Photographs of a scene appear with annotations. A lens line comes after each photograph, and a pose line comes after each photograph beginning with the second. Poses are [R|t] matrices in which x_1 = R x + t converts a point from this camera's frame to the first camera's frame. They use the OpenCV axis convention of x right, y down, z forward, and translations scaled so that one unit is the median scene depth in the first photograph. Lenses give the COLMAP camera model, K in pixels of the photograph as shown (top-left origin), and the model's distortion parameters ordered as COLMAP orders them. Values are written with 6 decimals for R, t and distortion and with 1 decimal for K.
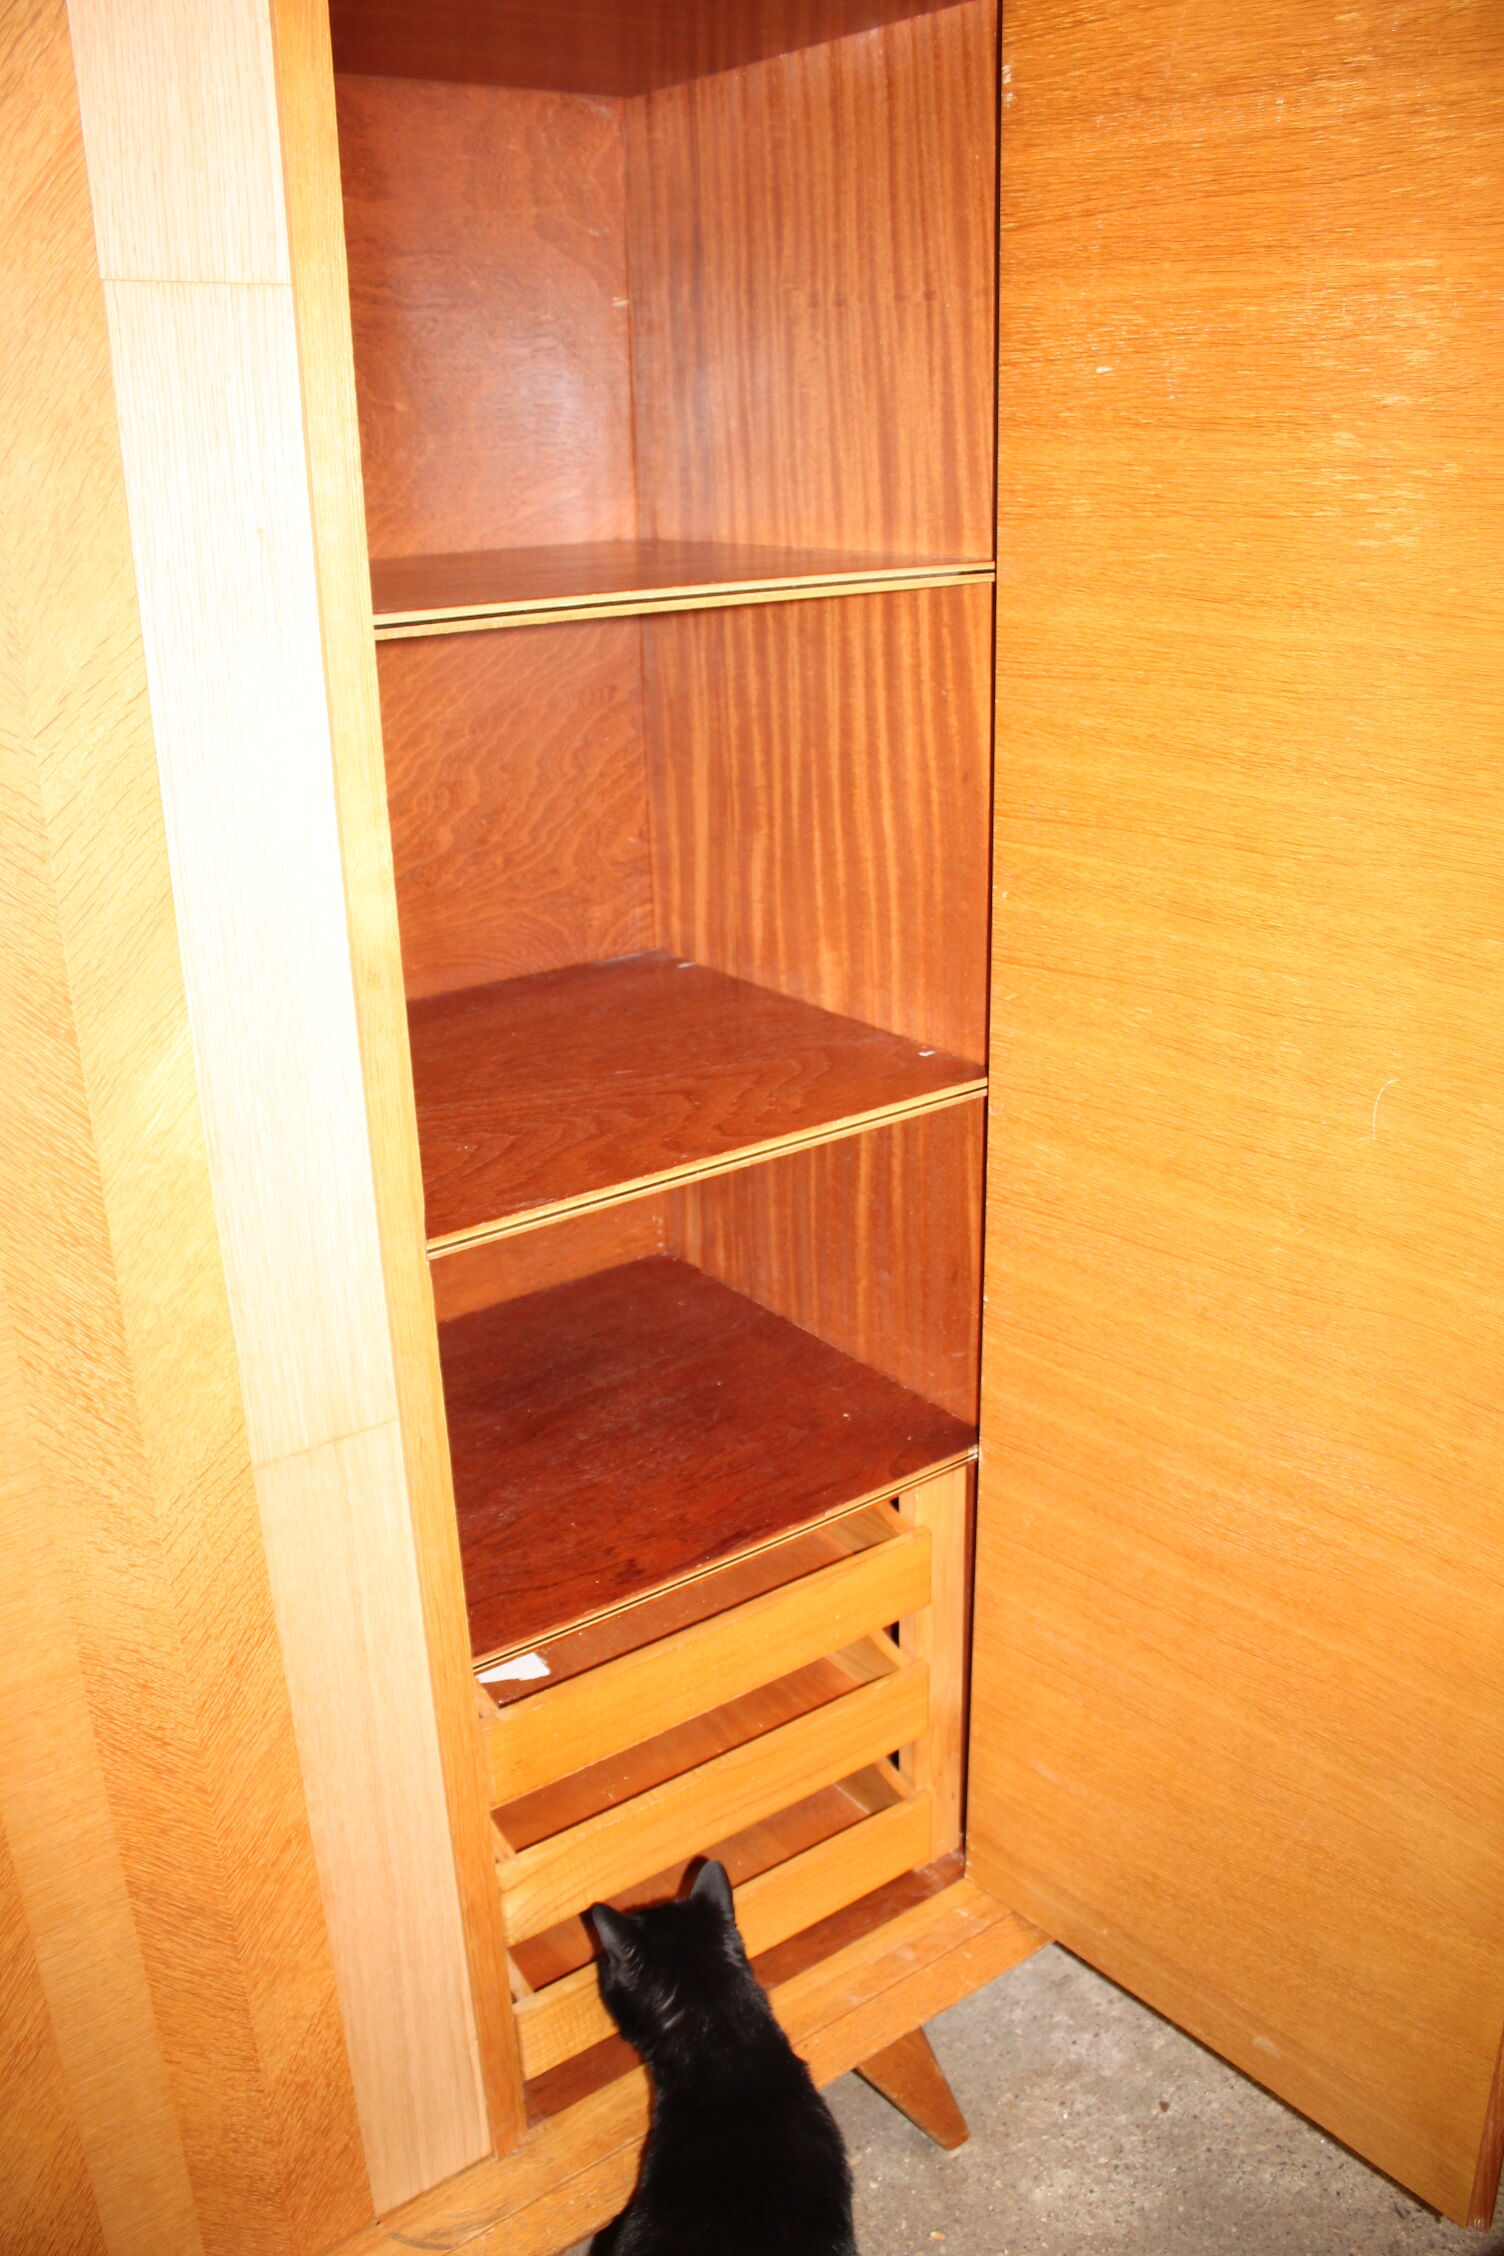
lens RADIAL K [[1896.7, 0, 739.2], [0, 1896.7, 1144.0], [0, 0, 1]] dist [-0.159495, 0.134090]
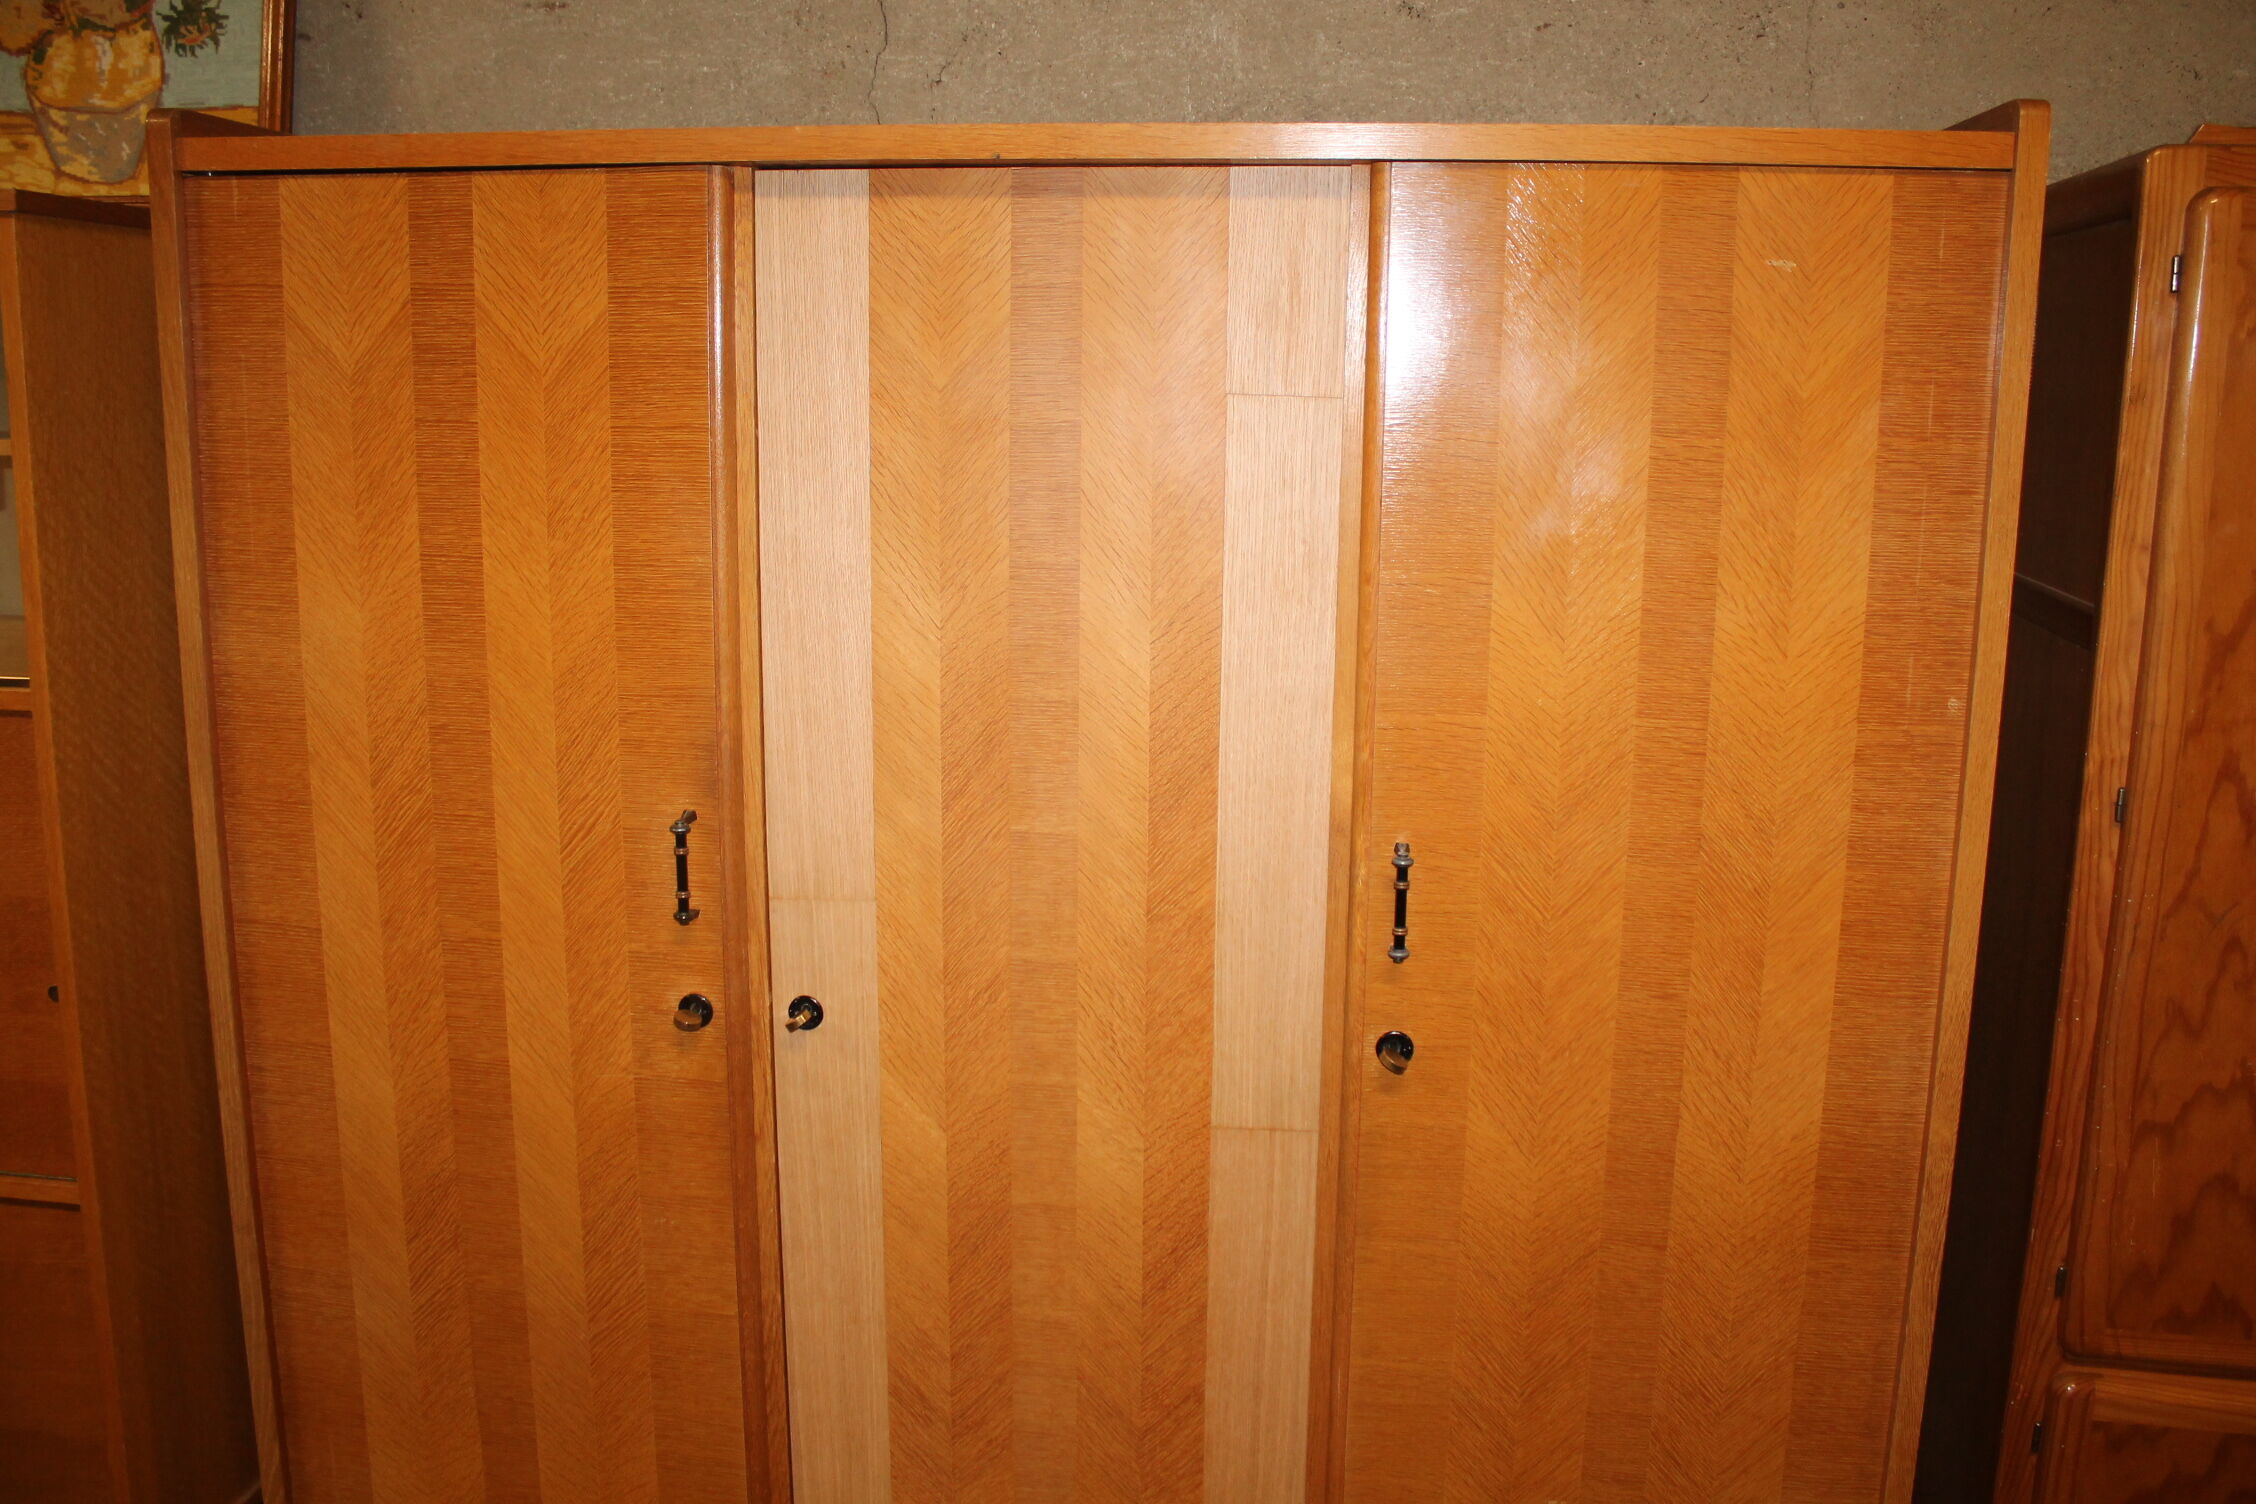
lens RADIAL K [[1896.7, 0, 1137.3], [0, 1896.7, 744.9], [0, 0, 1]] dist [-0.159495, 0.134090]
pose [[0.739579, 0.166379, -0.652181, 0.598094], [-0.271546, 0.960365, -0.062936, -0.011236], [0.615861, 0.223644, 0.755446, -0.246391]]
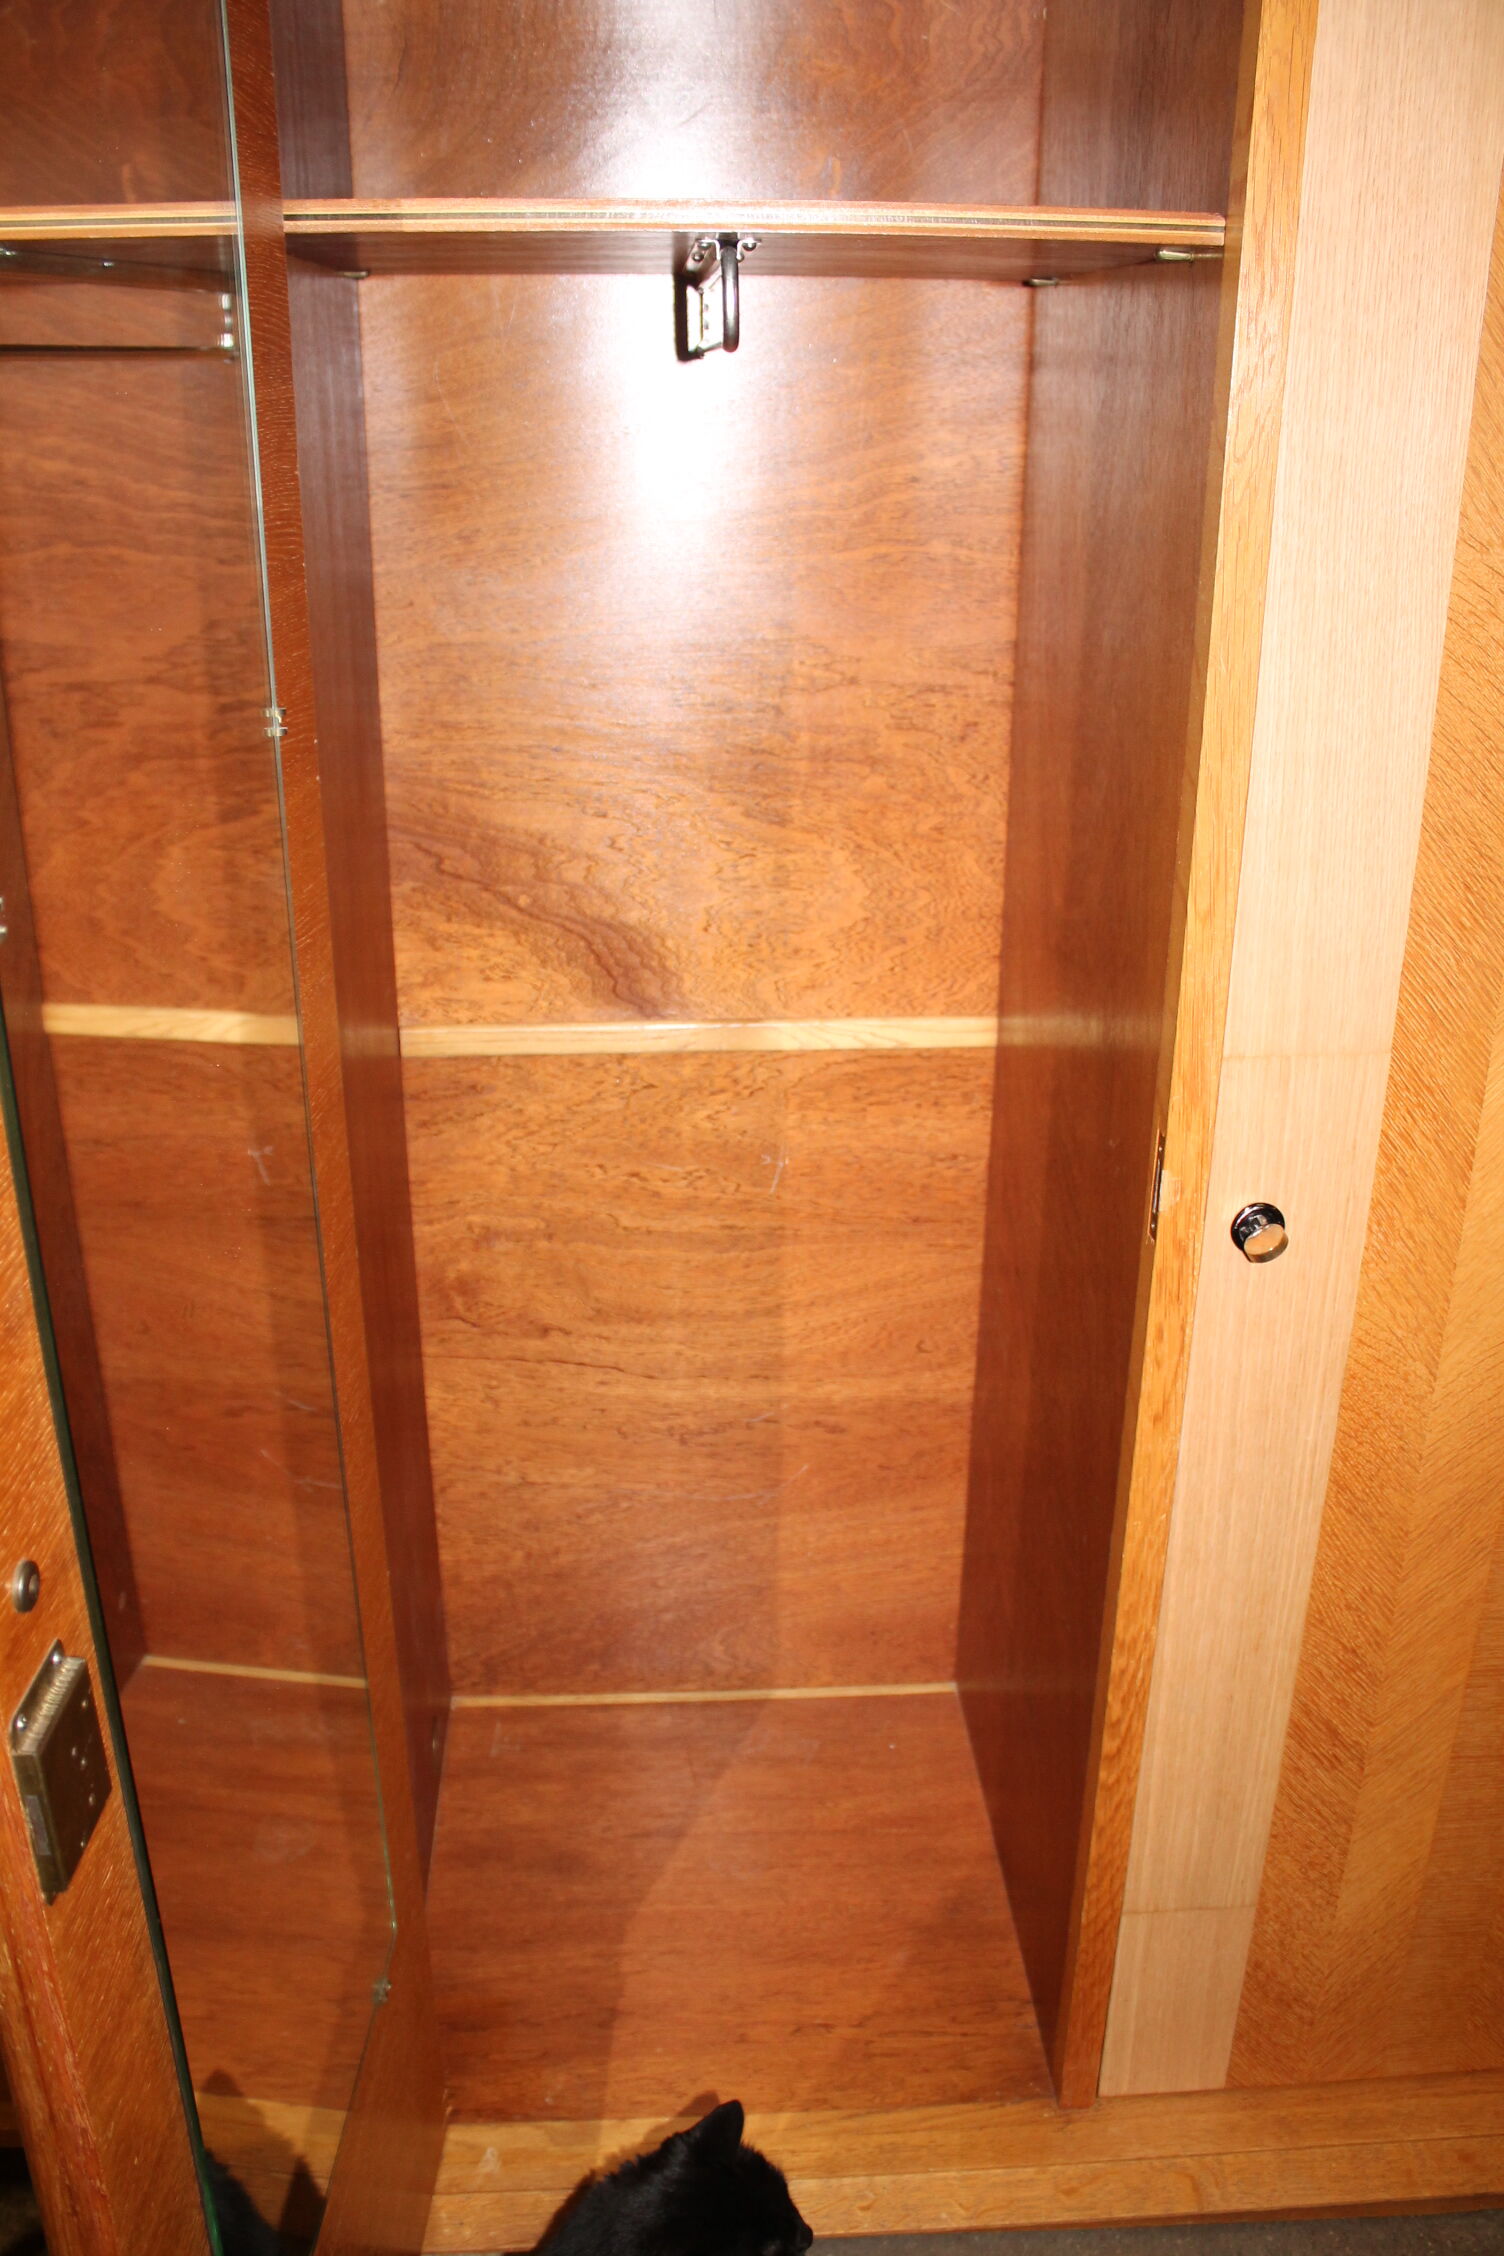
lens RADIAL K [[1896.7, 0, 744.8], [0, 1896.7, 1139.8], [0, 0, 1]] dist [-0.159495, 0.134090]
pose [[0.843438, 0.239552, -0.480862, -0.275425], [-0.219384, 0.970629, 0.098740, 0.085699], [0.490392, 0.022212, 0.871219, -0.197929]]
